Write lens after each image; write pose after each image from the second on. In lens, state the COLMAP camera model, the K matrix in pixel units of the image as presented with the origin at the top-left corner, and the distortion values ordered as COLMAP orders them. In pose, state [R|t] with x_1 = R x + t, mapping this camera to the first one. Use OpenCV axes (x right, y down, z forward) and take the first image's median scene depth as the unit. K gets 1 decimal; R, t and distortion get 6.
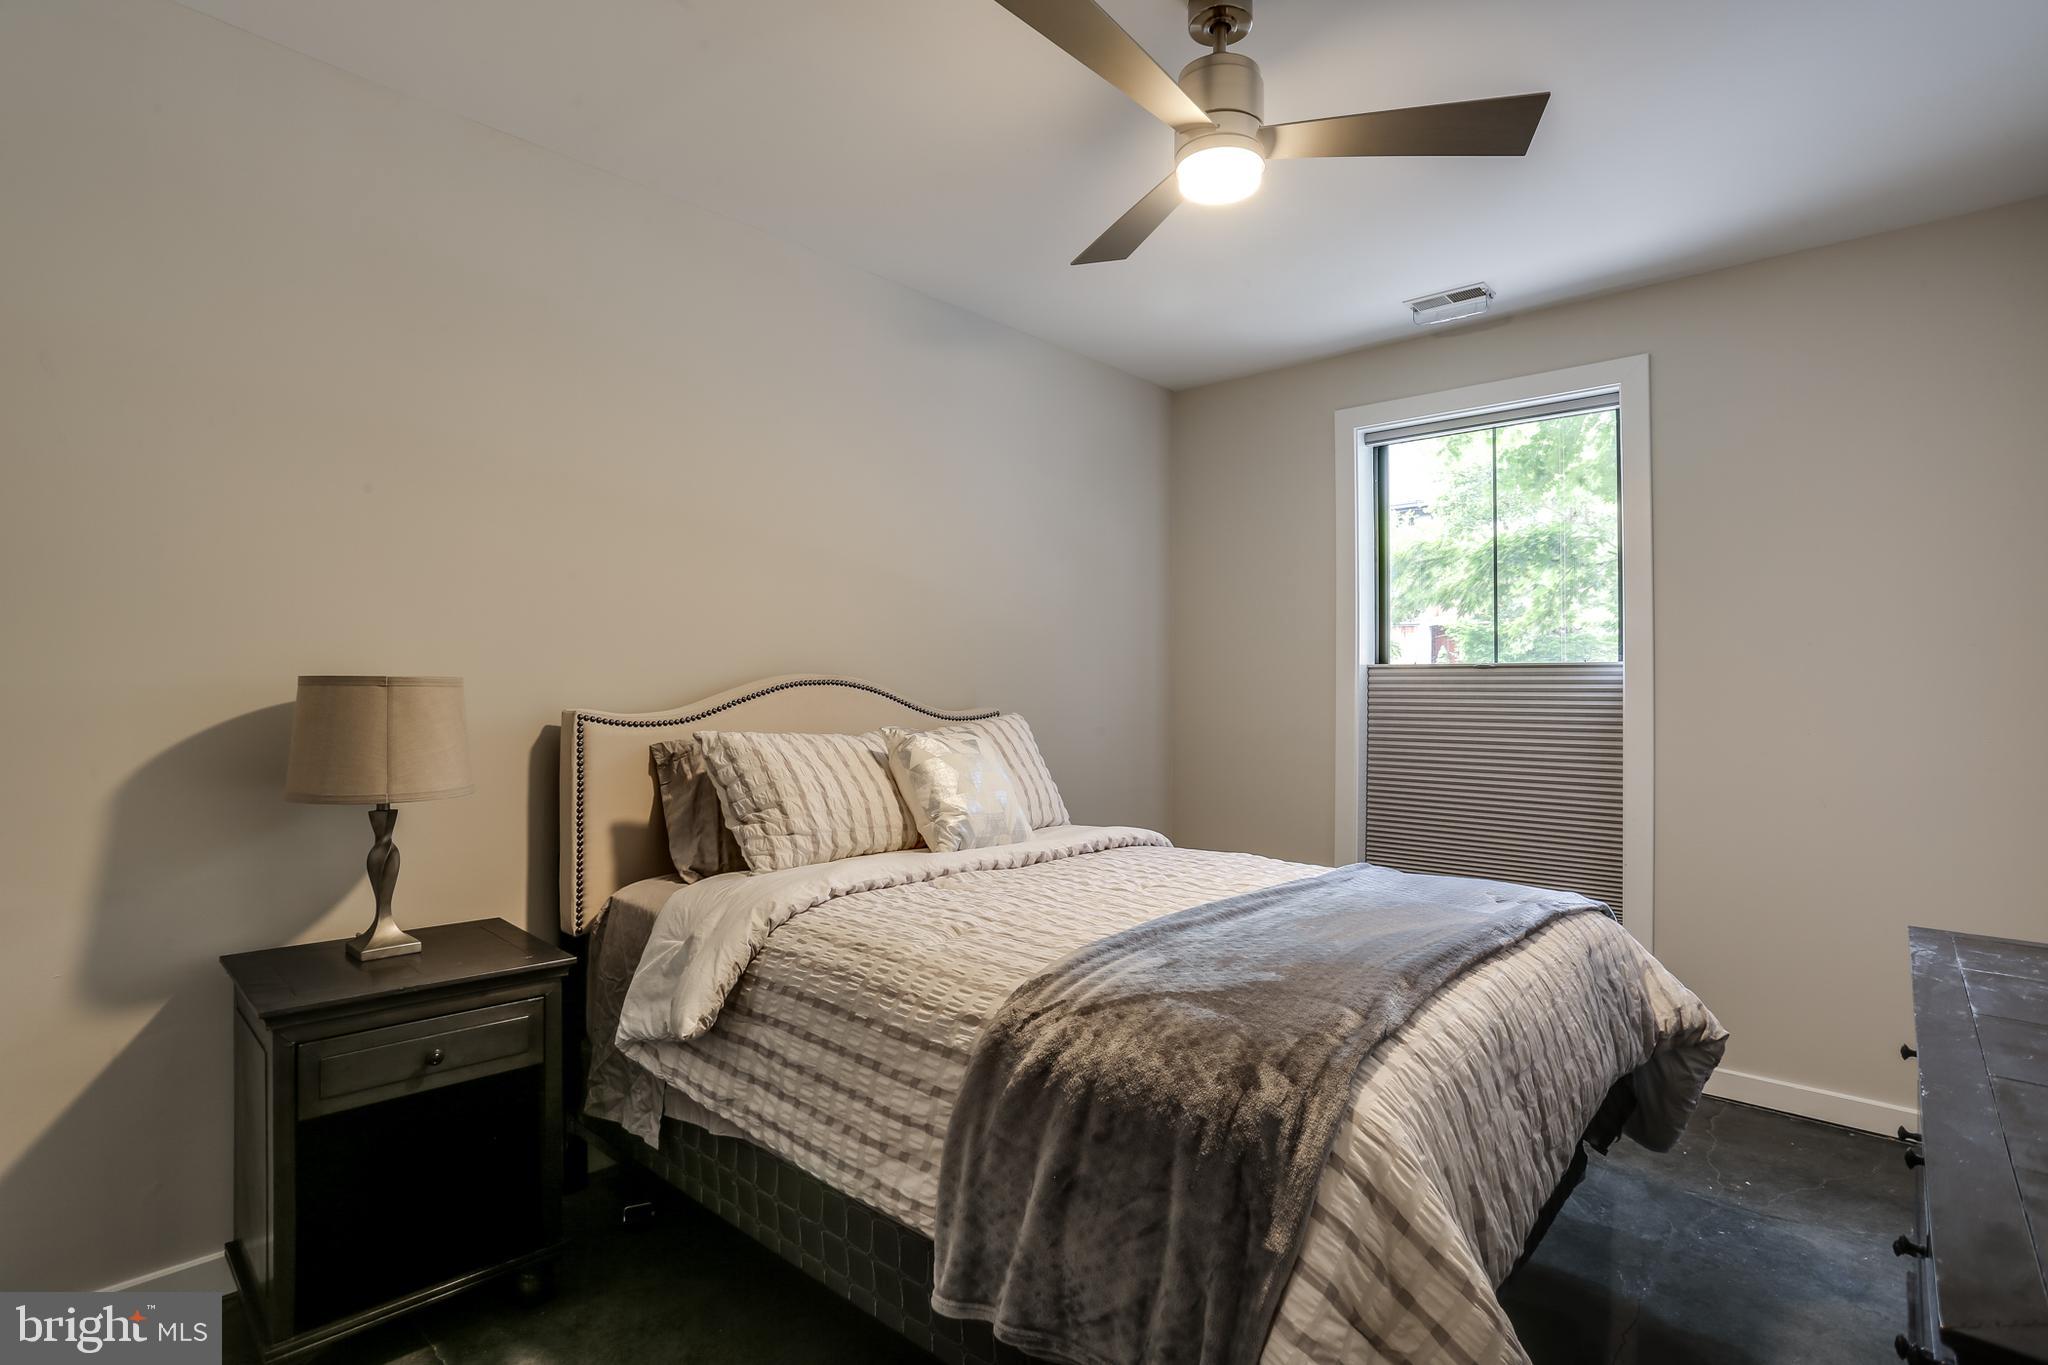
lens RADIAL K [[1011.2, 0, 1020.4], [0, 1011.2, 710.0], [0, 0, 1]] dist [-0.065049, 0.027303]
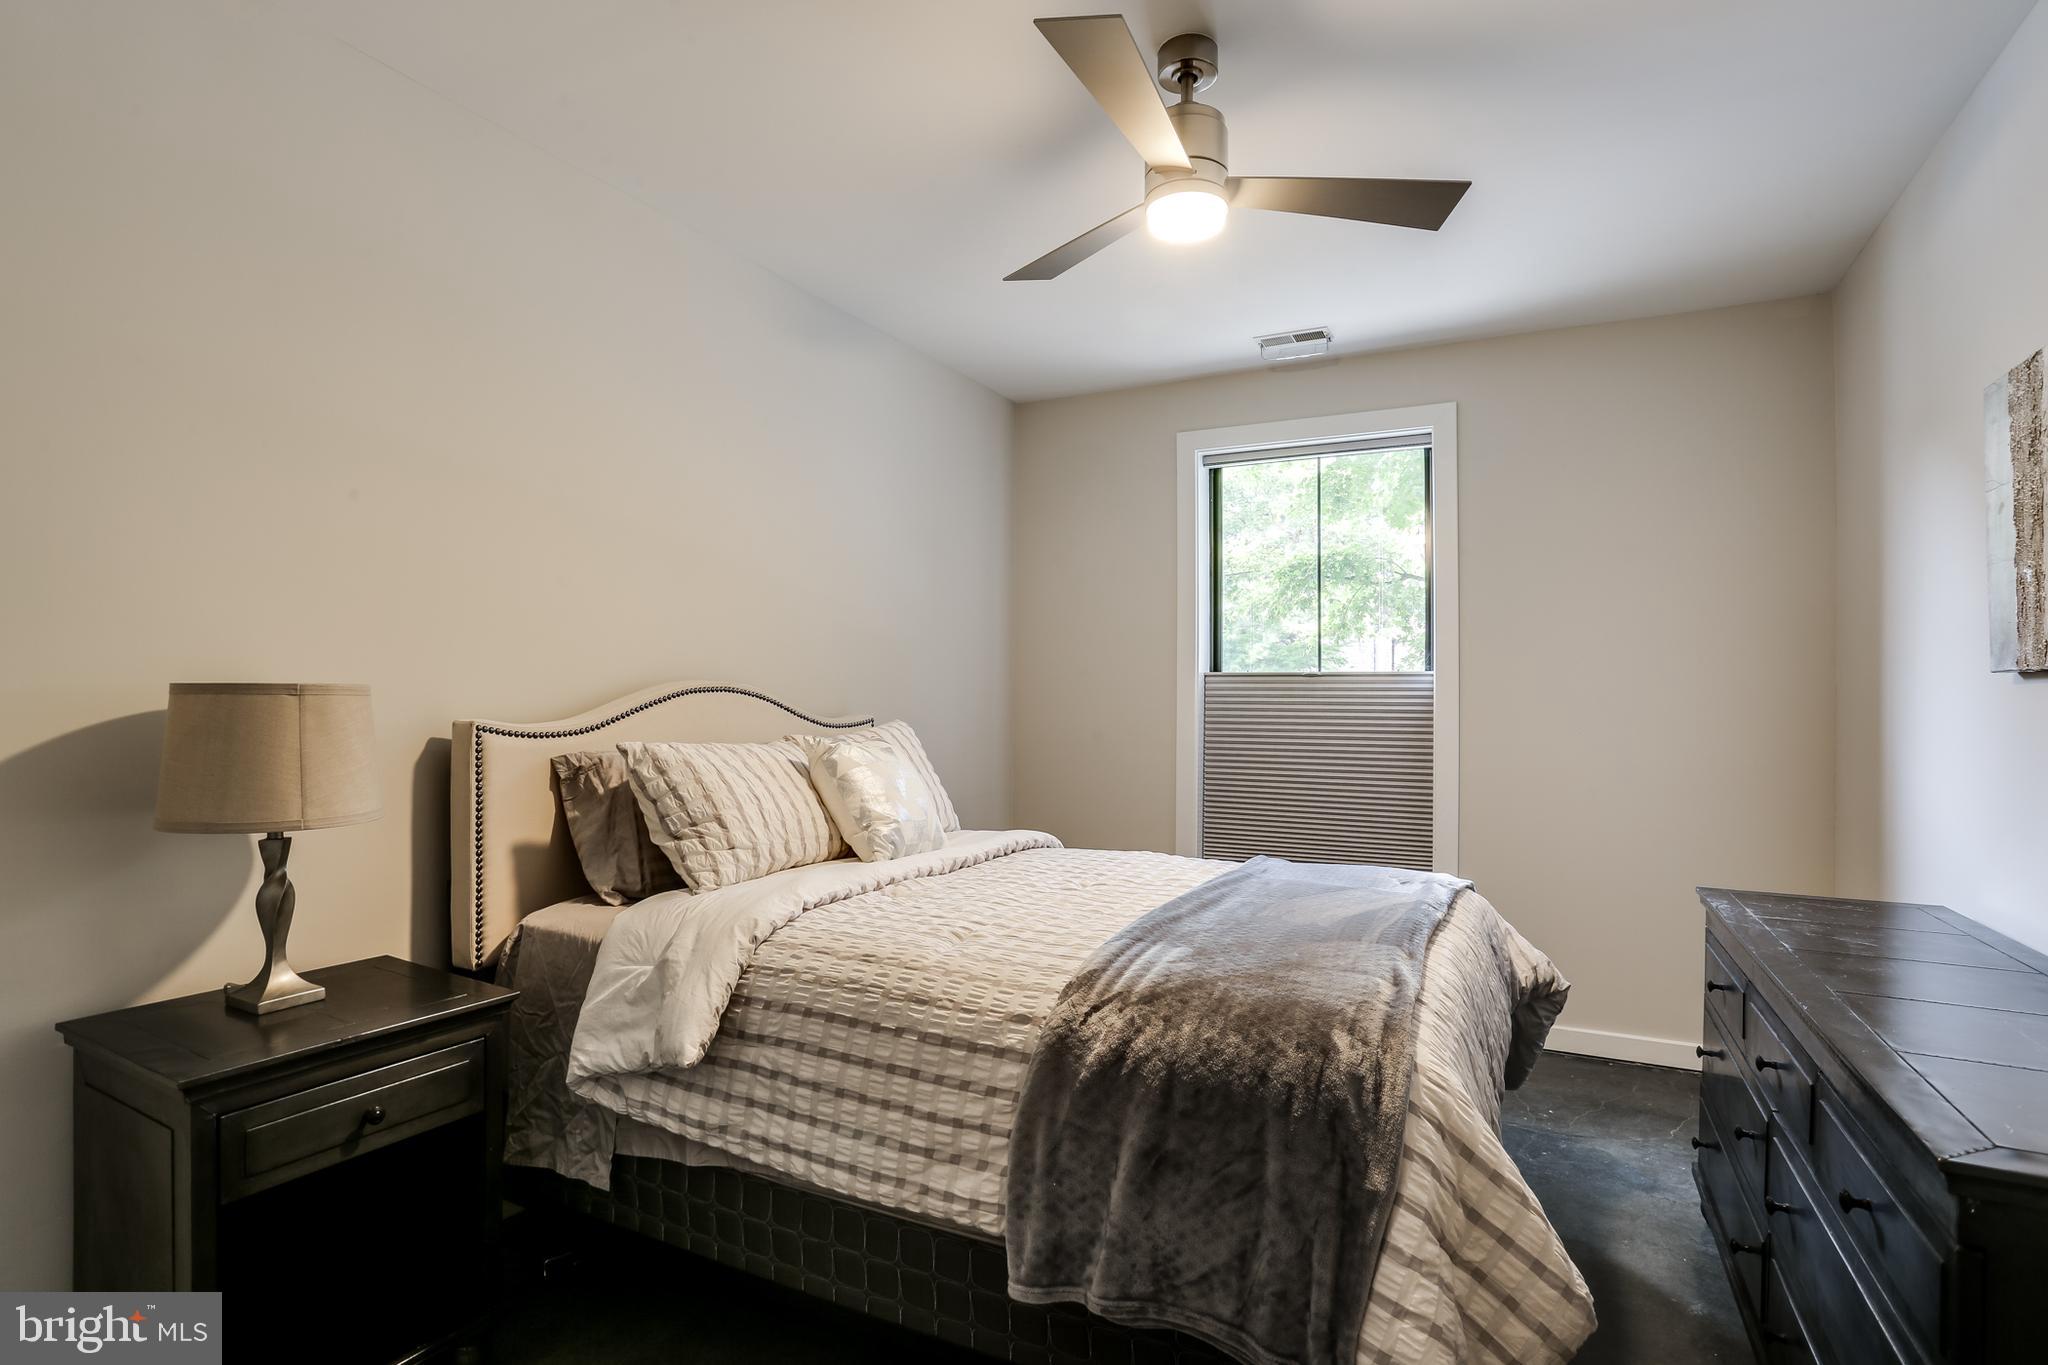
lens RADIAL K [[1020.4, 0, 1036.8], [0, 1020.4, 723.0], [0, 0, 1]] dist [-0.070326, 0.029775]
pose [[0.965941, -0.007816, 0.258643, -0.246602], [0.005677, 0.999943, 0.009017, -0.003787], [-0.258699, -0.007242, 0.965931, -0.006480]]
